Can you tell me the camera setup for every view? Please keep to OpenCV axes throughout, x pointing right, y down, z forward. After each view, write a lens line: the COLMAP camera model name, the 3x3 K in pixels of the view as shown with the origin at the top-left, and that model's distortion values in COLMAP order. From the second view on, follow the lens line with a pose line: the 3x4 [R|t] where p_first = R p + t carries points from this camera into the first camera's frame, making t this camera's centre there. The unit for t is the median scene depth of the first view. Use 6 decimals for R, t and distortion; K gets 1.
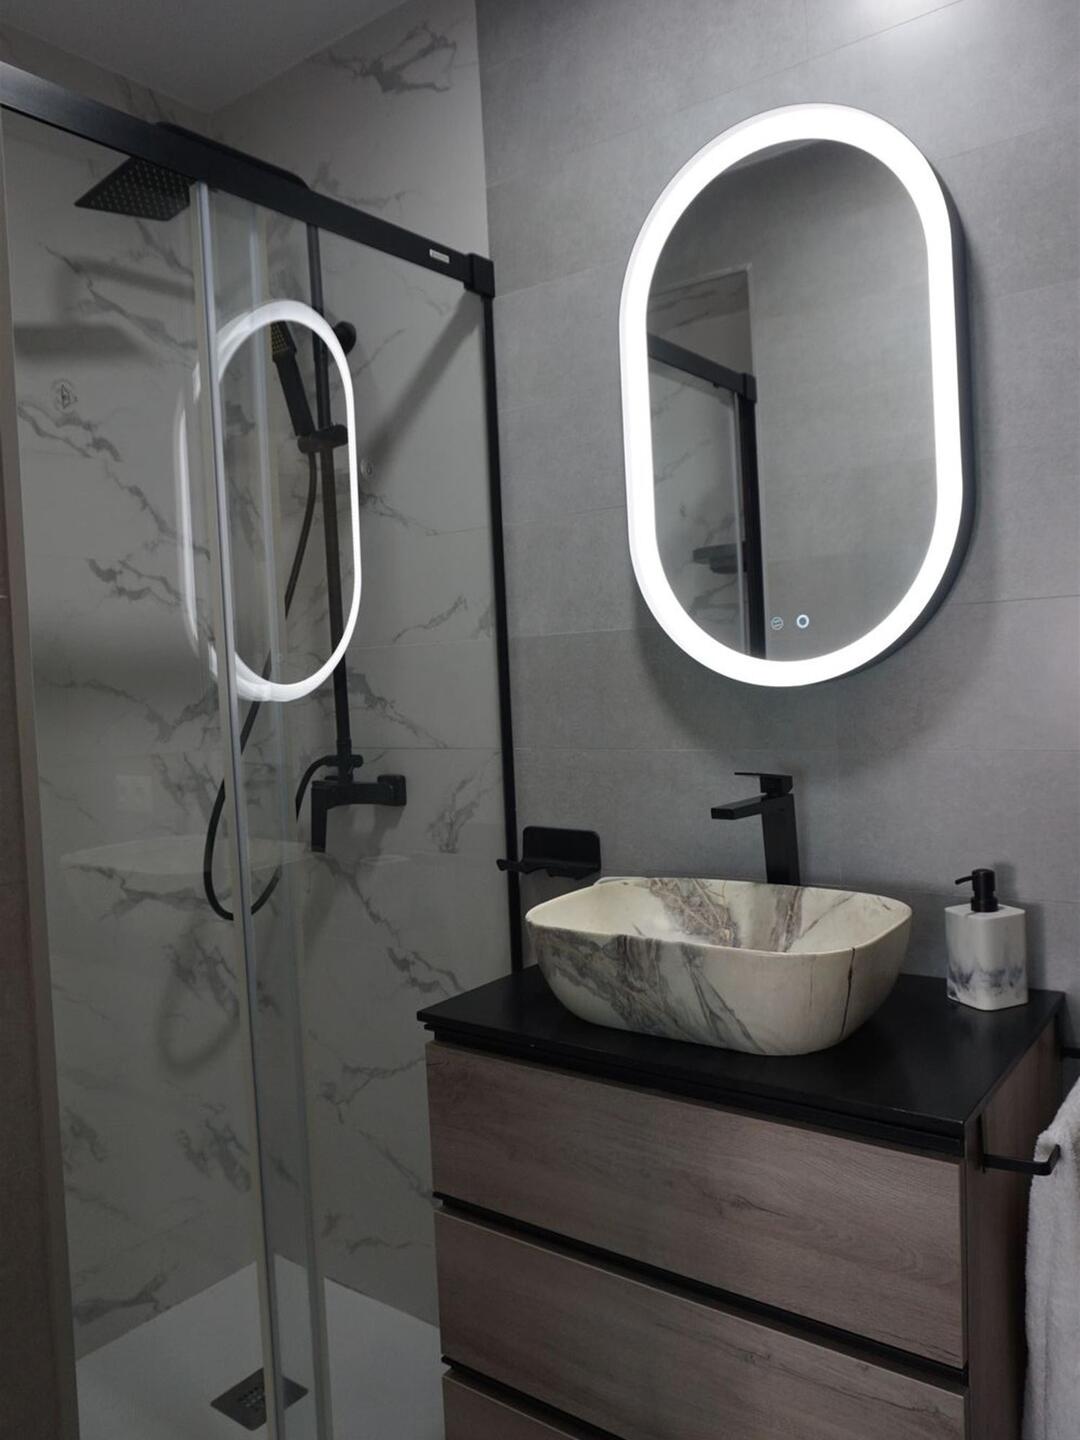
lens RADIAL K [[1118.2, 0, 547.5], [0, 1118.2, 708.5], [0, 0, 1]] dist [-0.052834, 0.045543]
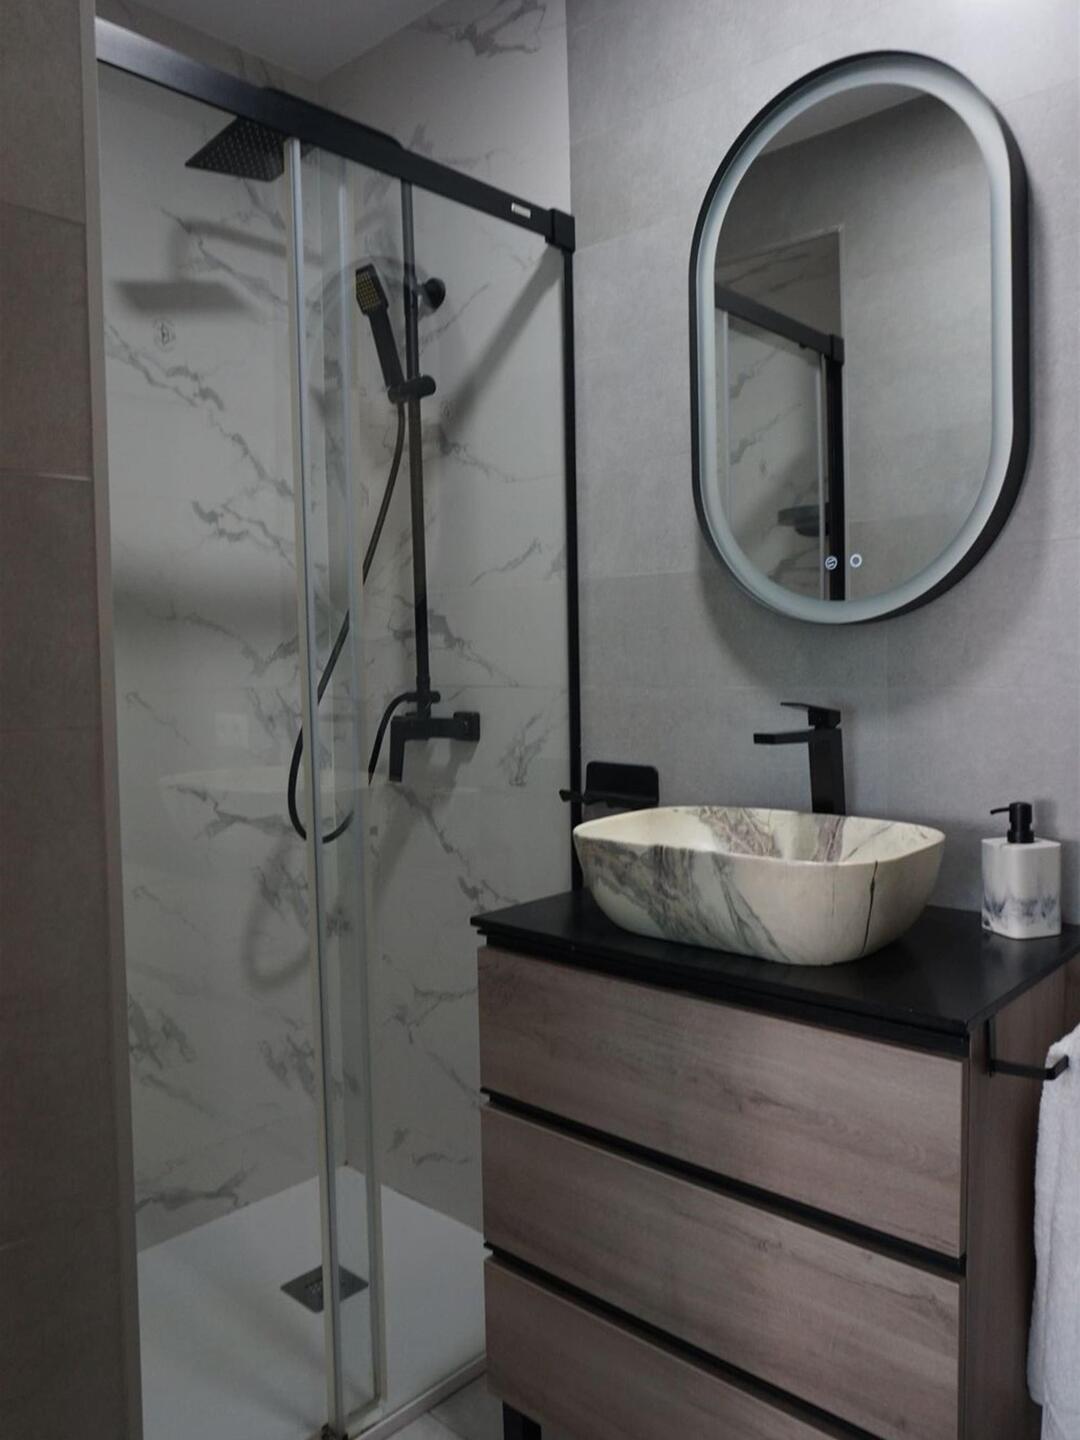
lens RADIAL K [[1118.2, 0, 547.2], [0, 1118.2, 712.1], [0, 0, 1]] dist [-0.052834, 0.045543]
pose [[0.994740, 0.032860, -0.097021, 0.041093], [-0.031232, 0.999346, 0.018249, 0.042206], [0.097558, -0.015123, 0.995115, -0.041062]]
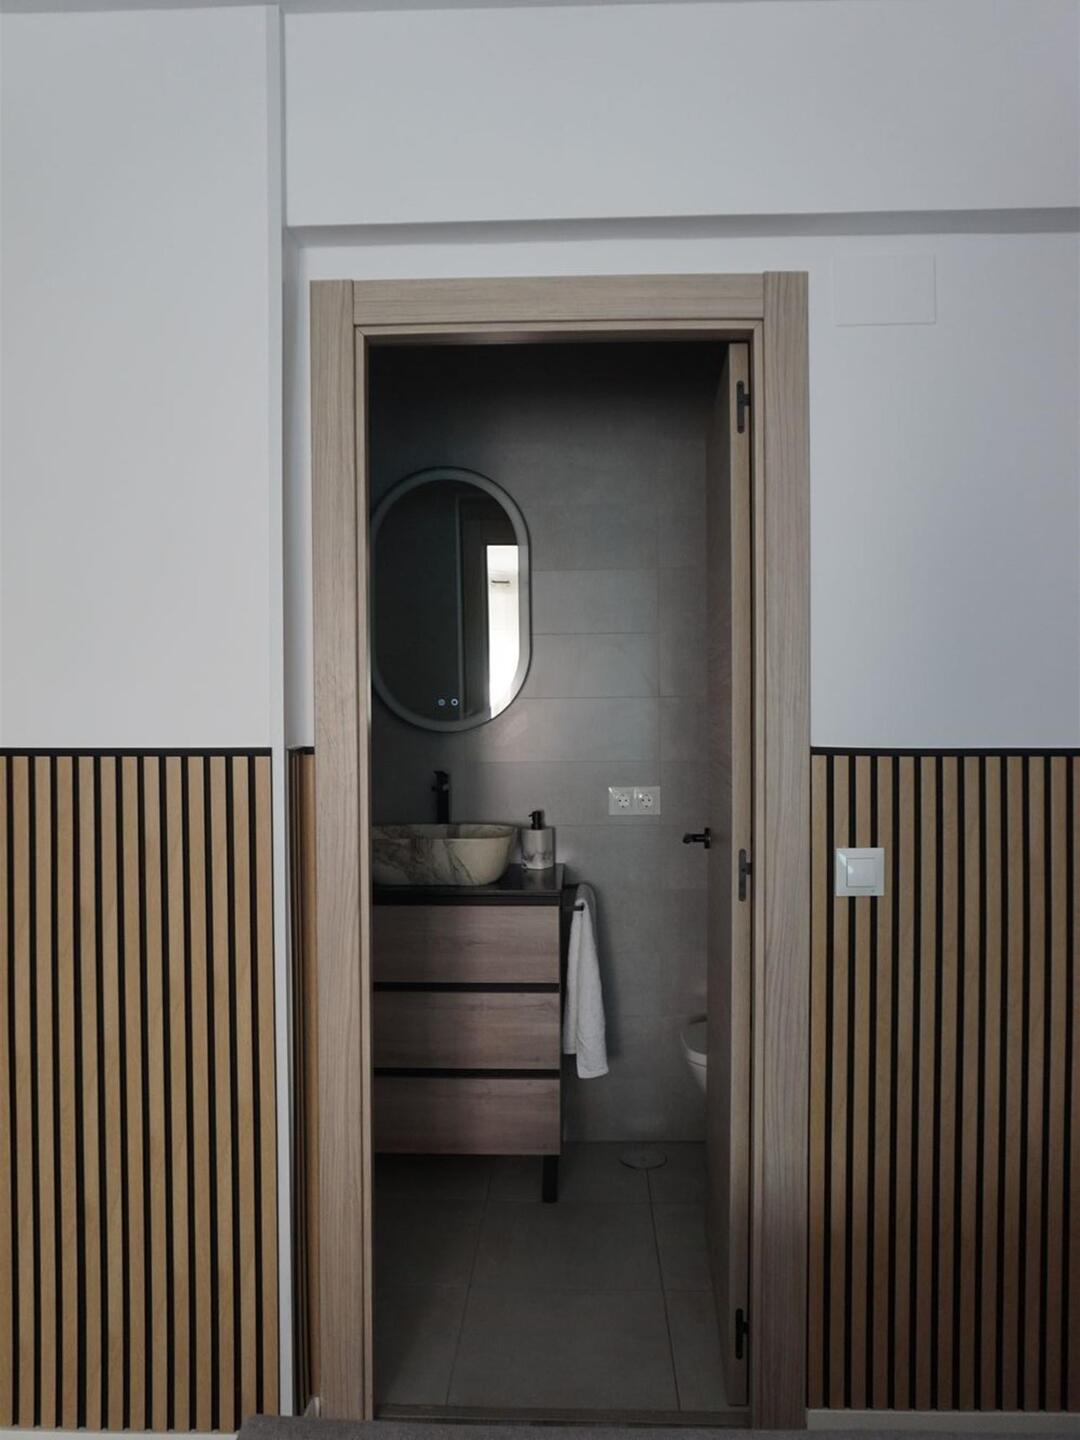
lens RADIAL K [[1118.2, 0, 541.3], [0, 1118.2, 726.3], [0, 0, 1]] dist [-0.052834, 0.045543]
pose [[0.828056, 0.024106, 0.560126, -0.690255], [-0.005993, 0.999399, -0.034152, 0.033190], [-0.560613, 0.024924, 0.827703, -0.721279]]
